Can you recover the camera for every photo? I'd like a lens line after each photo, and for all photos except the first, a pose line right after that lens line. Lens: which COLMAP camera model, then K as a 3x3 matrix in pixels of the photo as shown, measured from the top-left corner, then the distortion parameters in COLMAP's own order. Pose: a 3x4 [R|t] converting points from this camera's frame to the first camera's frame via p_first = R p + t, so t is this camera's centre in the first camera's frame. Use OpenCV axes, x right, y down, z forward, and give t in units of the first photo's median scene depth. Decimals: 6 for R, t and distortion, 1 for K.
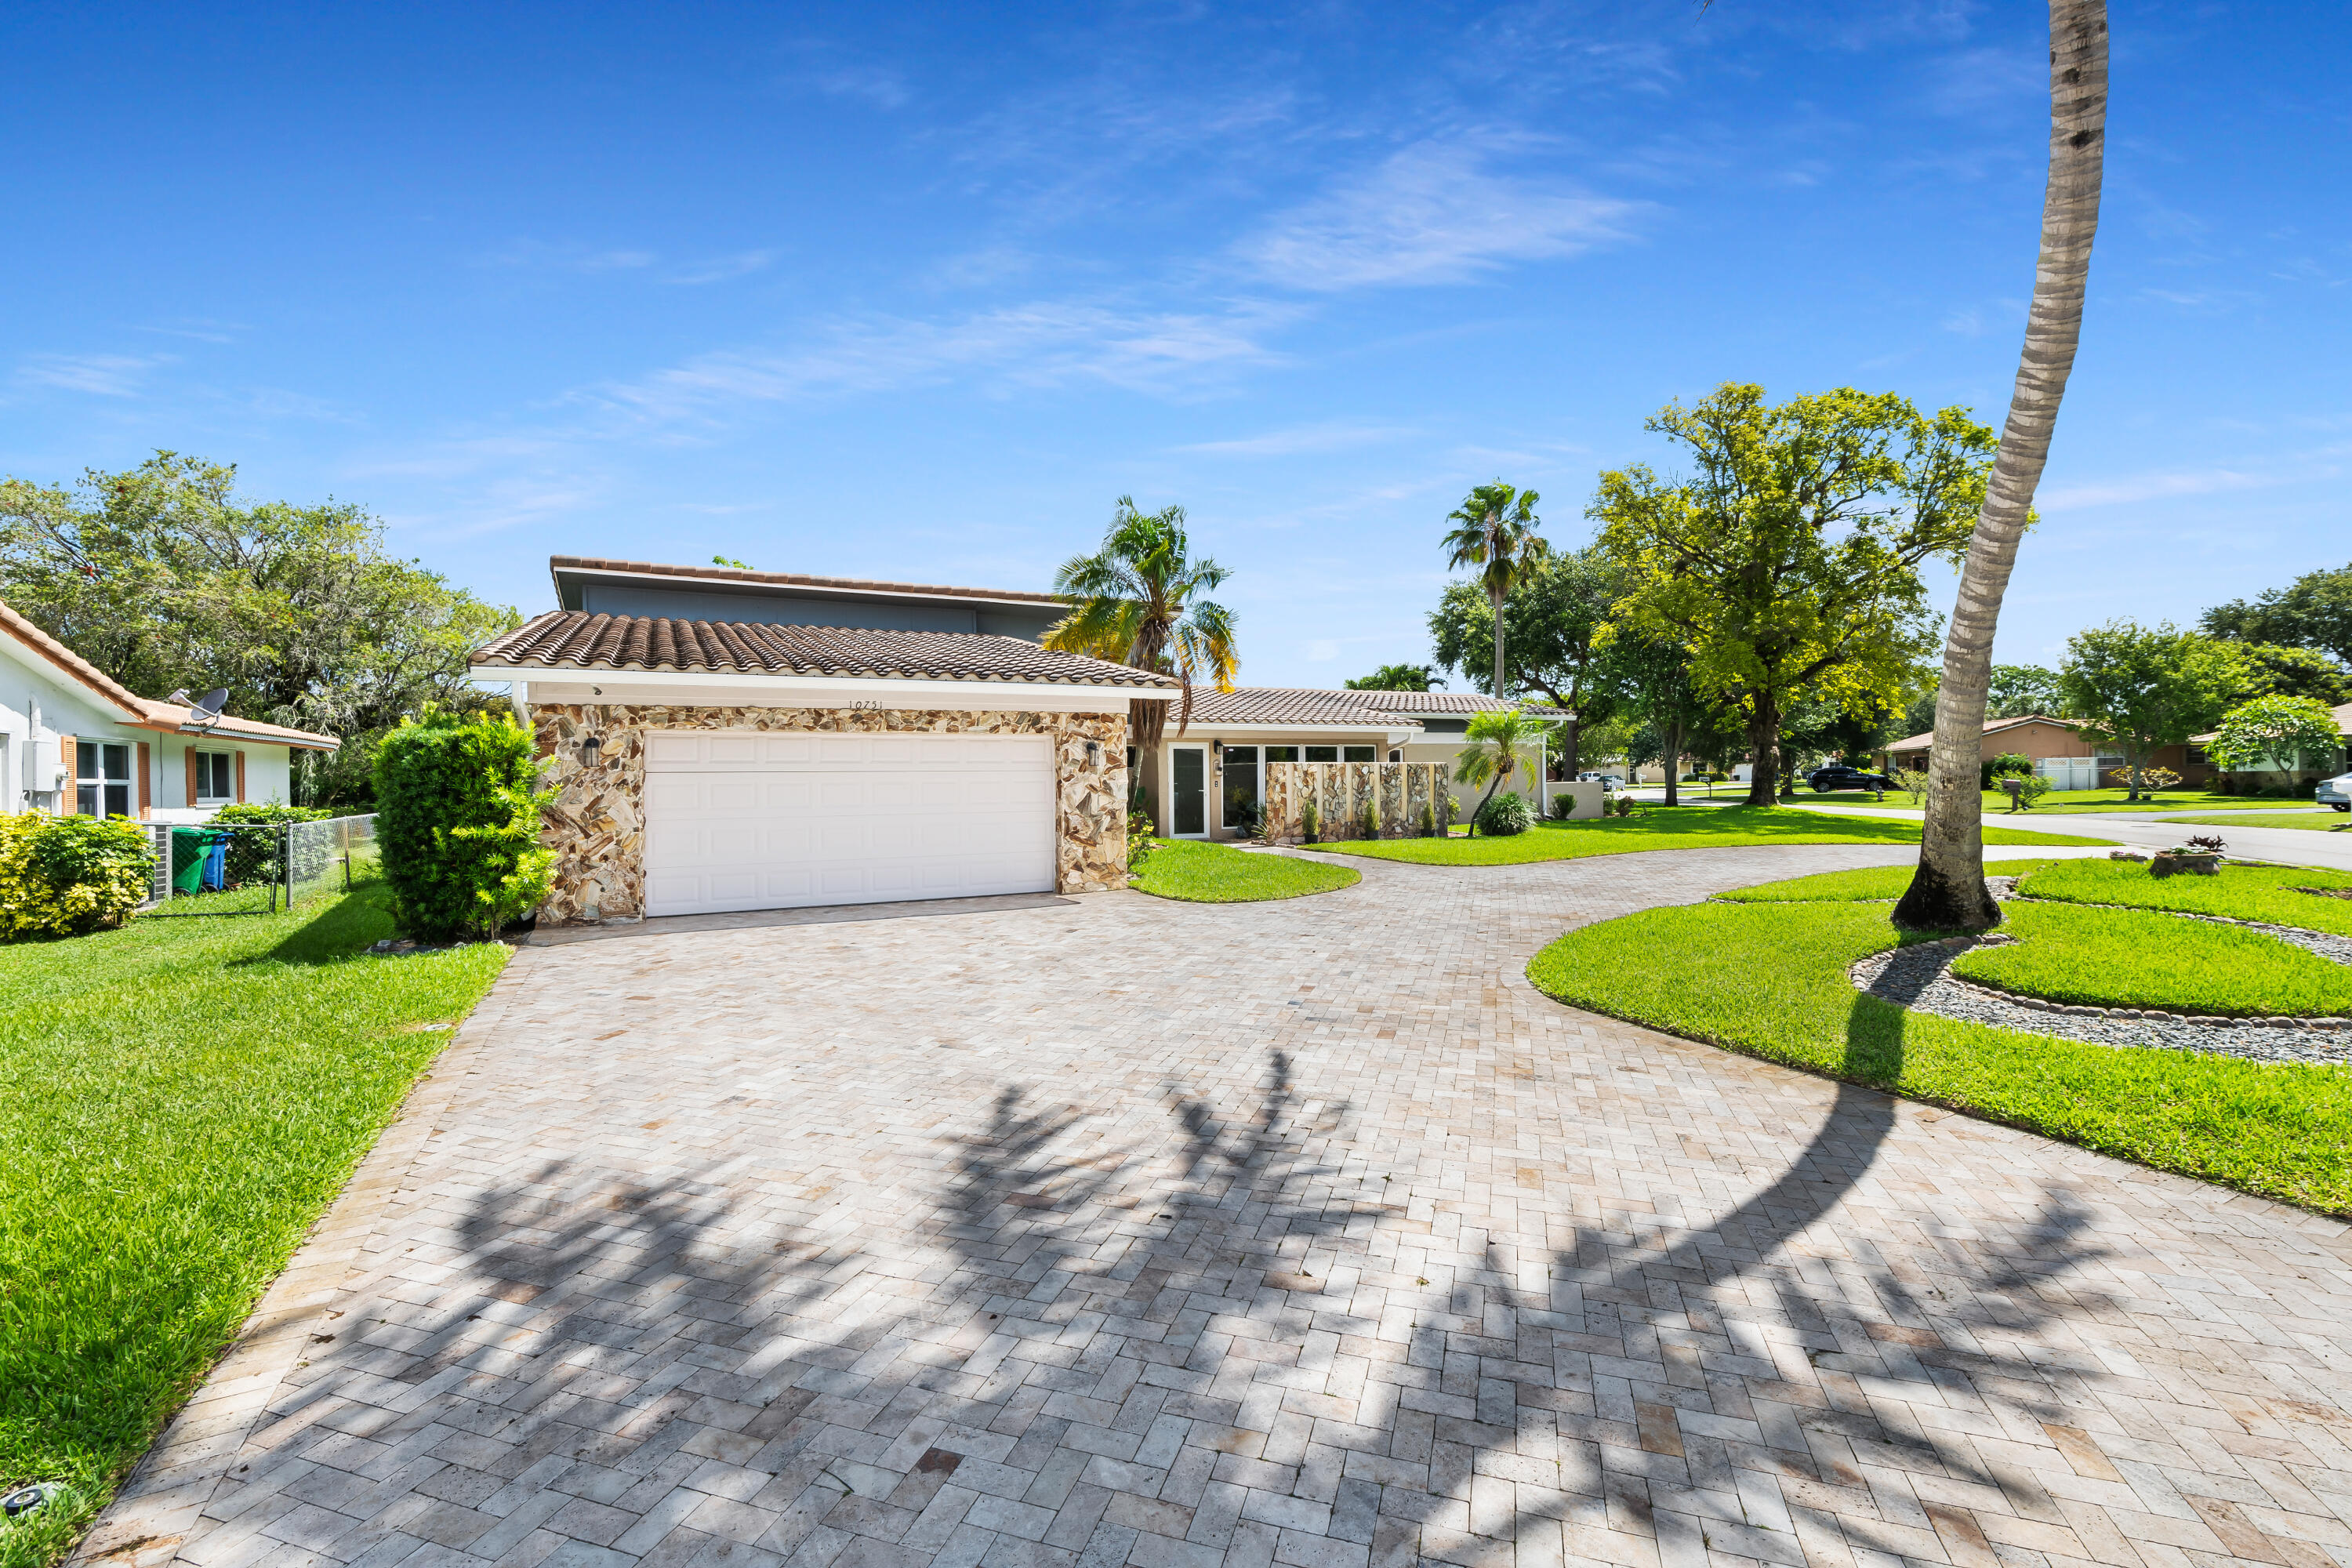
lens RADIAL K [[1012.8, 0, 1171.3], [0, 1012.8, 776.2], [0, 0, 1]] dist [-0.002645, -0.000041]
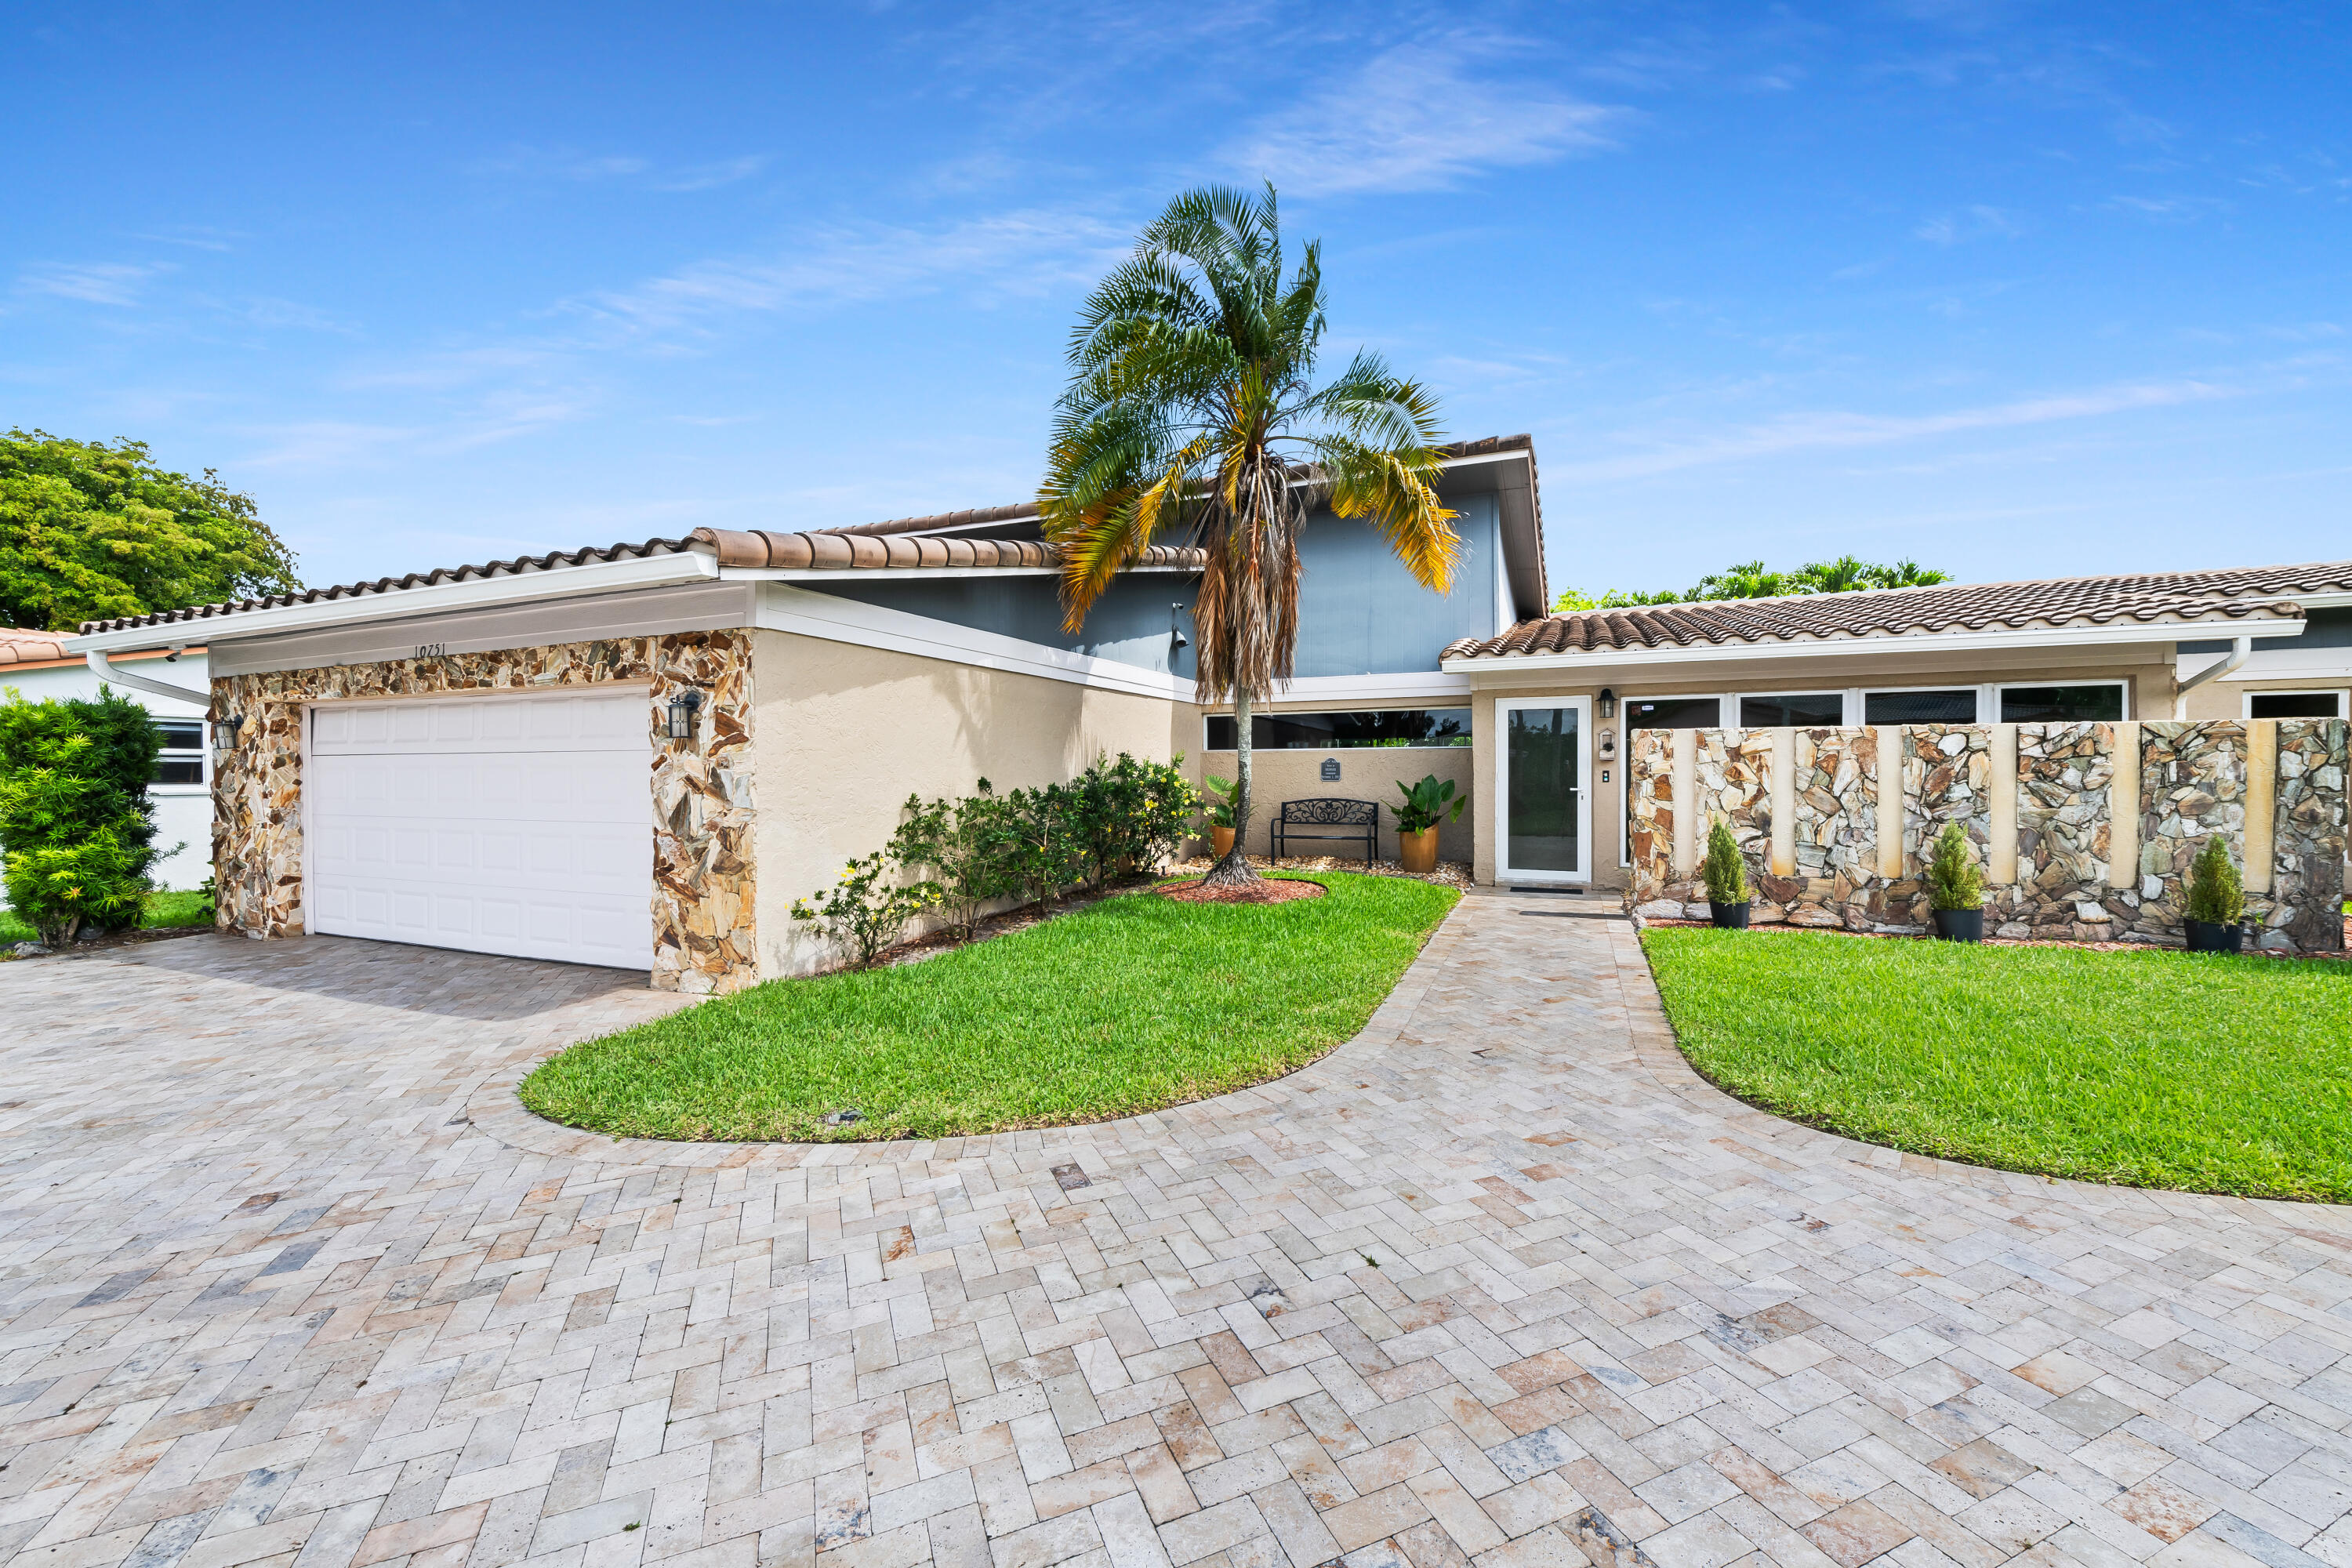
lens RADIAL K [[922.1, 0, 1188.5], [0, 922.1, 786.5], [0, 0, 1]] dist [-0.002444, -0.001360]
pose [[0.647184, 0.020118, -0.762068, 0.419930], [-0.000508, 0.999663, 0.025959, 0.001282], [0.762334, -0.016413, 0.646976, 0.886320]]
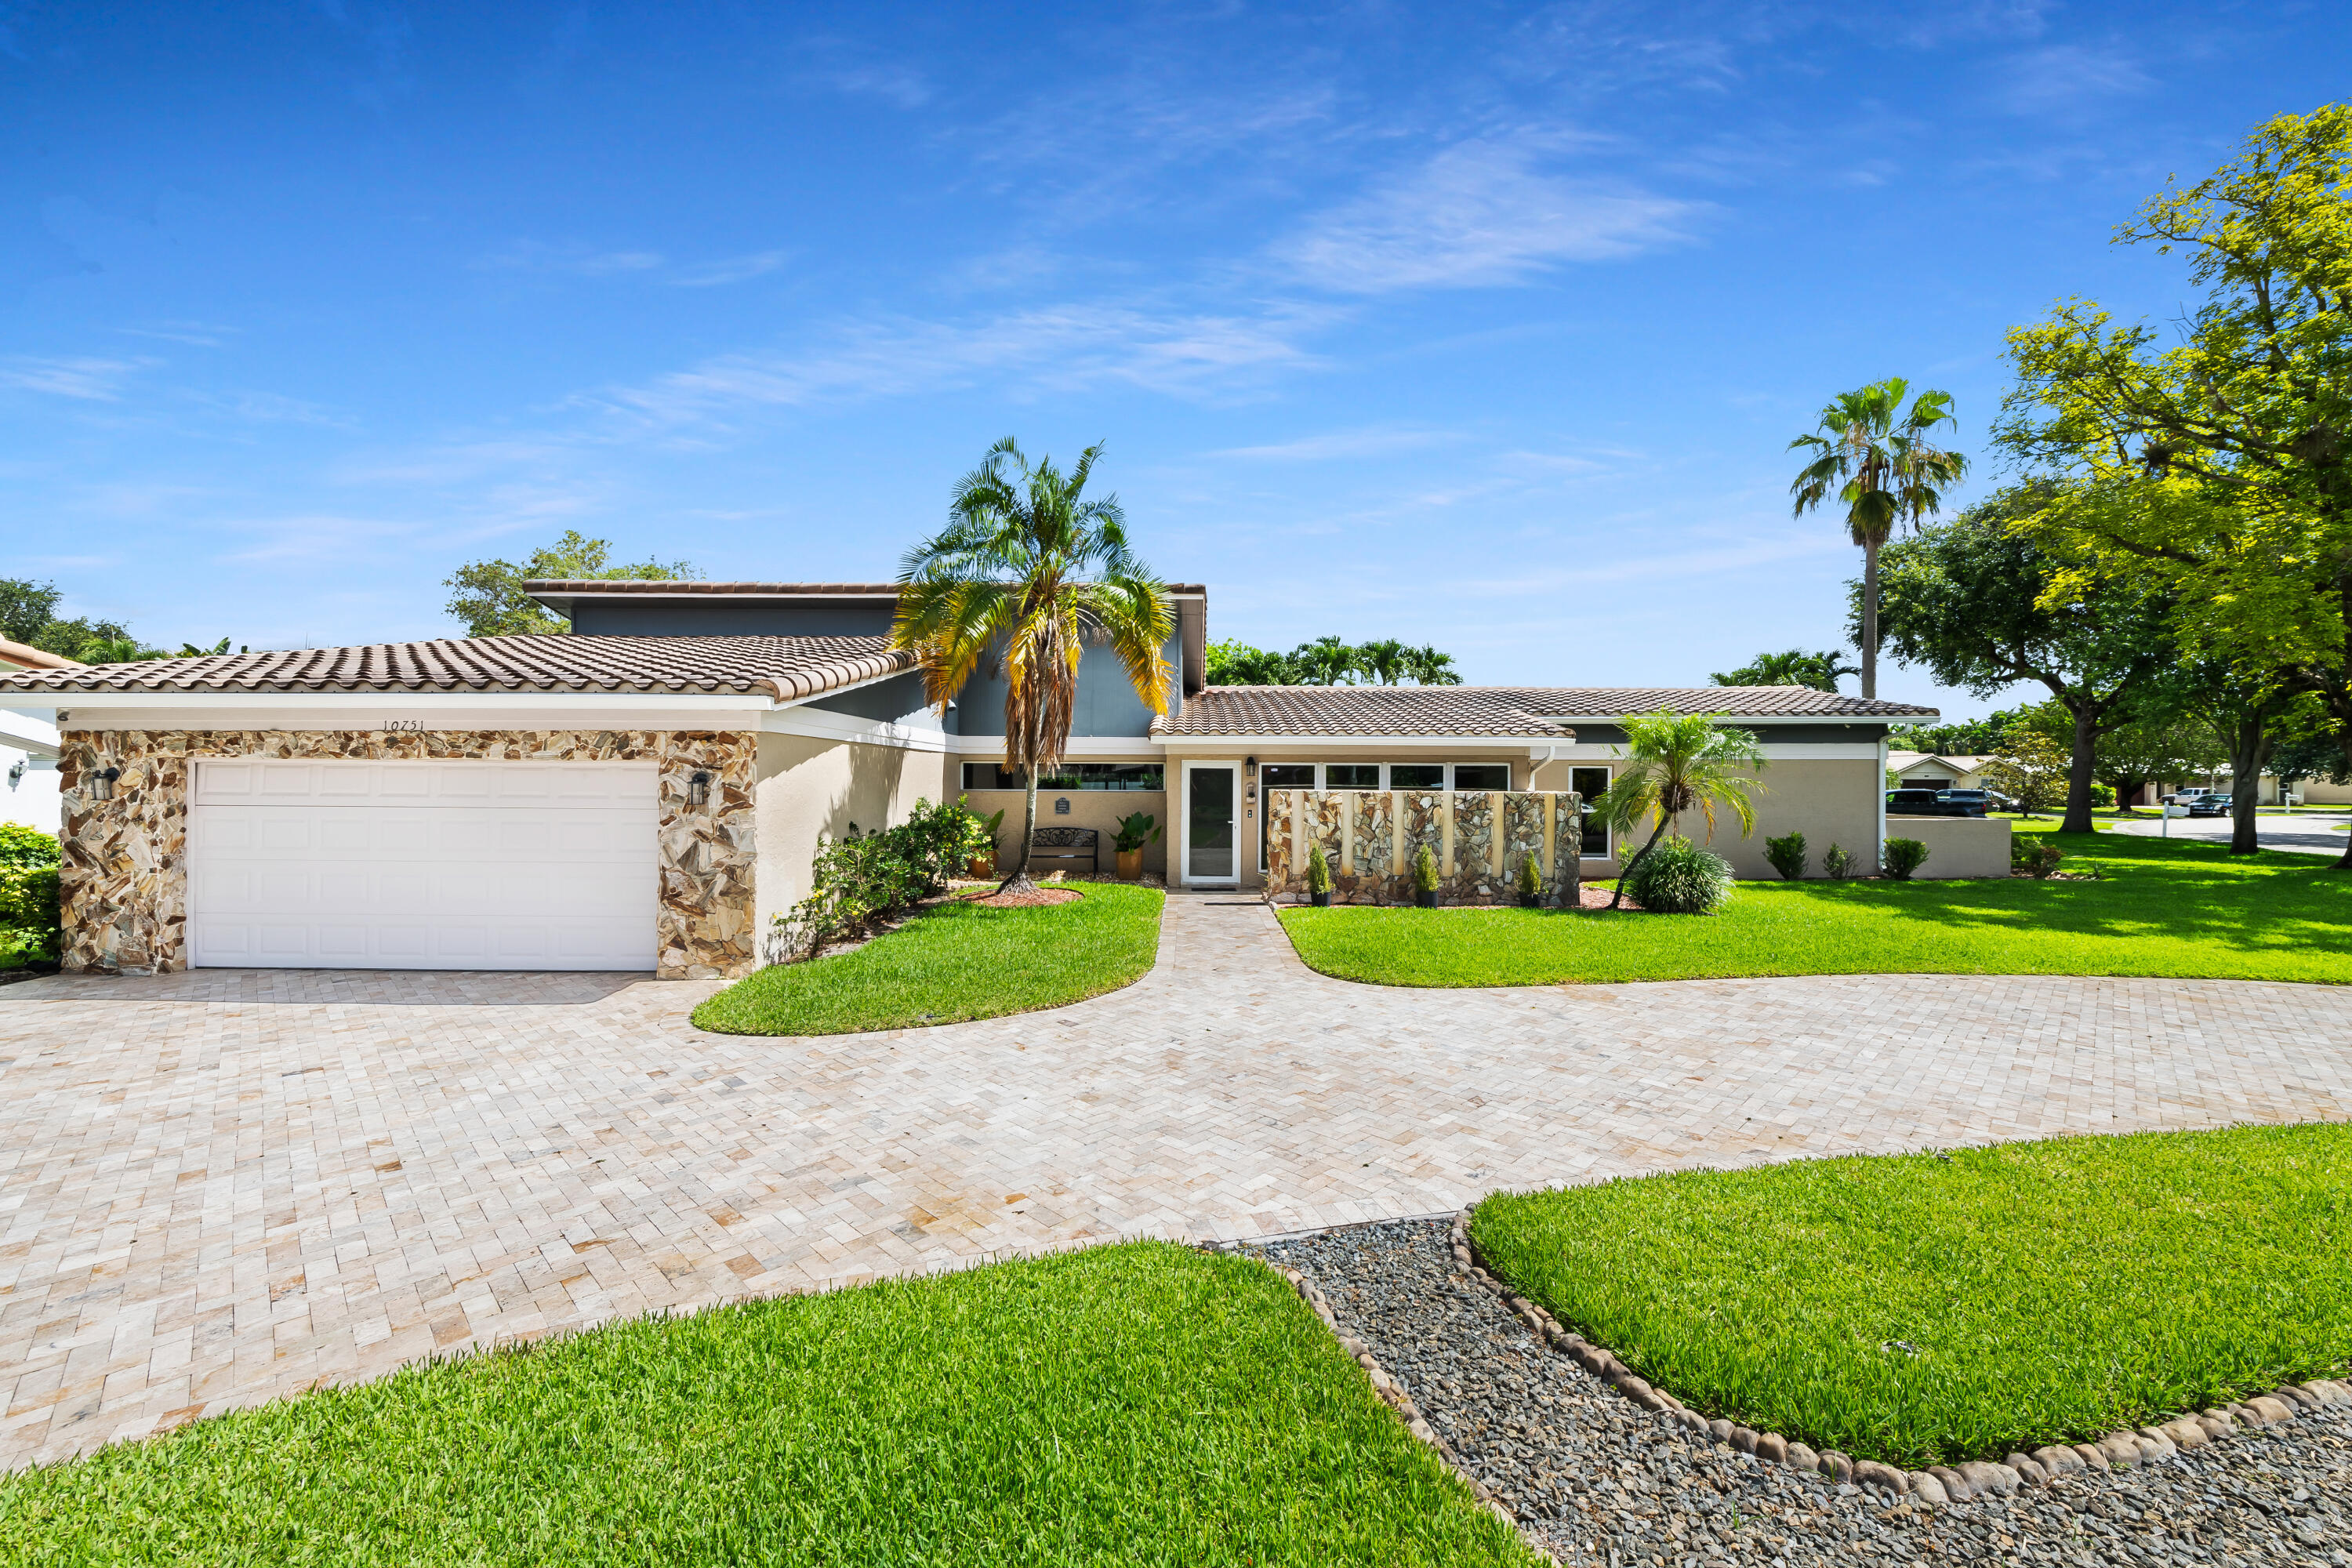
lens RADIAL K [[922.1, 0, 1179.9], [0, 922.1, 785.9], [0, 0, 1]] dist [-0.002444, -0.001360]
pose [[0.886344, 0.019072, -0.462634, 0.521928], [-0.014025, 0.999799, 0.014347, -0.037260], [0.462814, -0.006228, 0.886433, 0.572580]]
